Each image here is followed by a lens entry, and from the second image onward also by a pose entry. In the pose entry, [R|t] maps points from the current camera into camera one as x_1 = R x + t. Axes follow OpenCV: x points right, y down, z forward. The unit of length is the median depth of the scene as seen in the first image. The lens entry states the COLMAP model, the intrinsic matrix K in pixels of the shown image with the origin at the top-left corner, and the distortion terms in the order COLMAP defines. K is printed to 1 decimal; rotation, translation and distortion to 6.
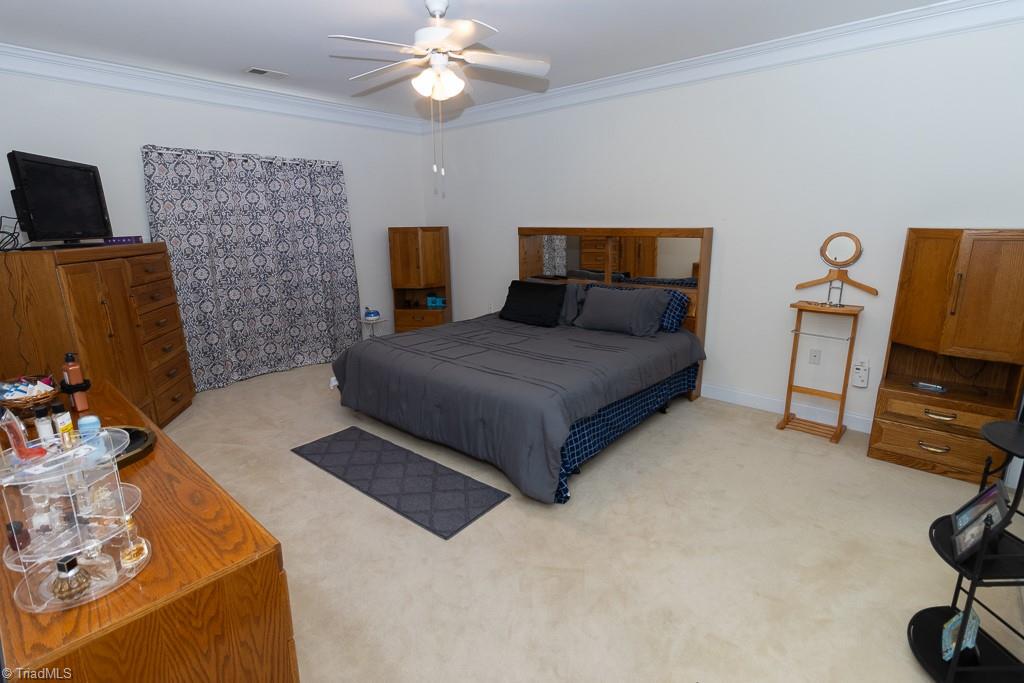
lens RADIAL K [[481.7, 0, 511.1], [0, 481.7, 339.0], [0, 0, 1]] dist [-0.000772, 0.000300]
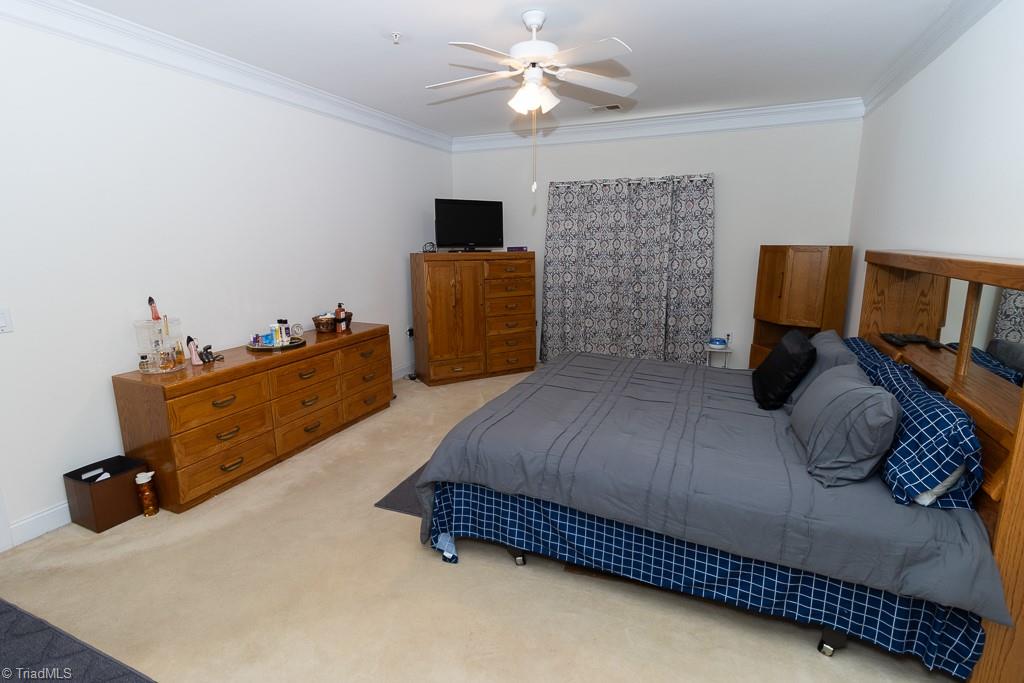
lens RADIAL K [[481.7, 0, 512.7], [0, 481.7, 337.8], [0, 0, 1]] dist [-0.000772, 0.000300]
pose [[0.294948, 0.203499, -0.933592, 0.516489], [-0.227510, 0.963914, 0.138232, -0.116714], [0.928033, 0.171630, 0.330603, 0.438860]]
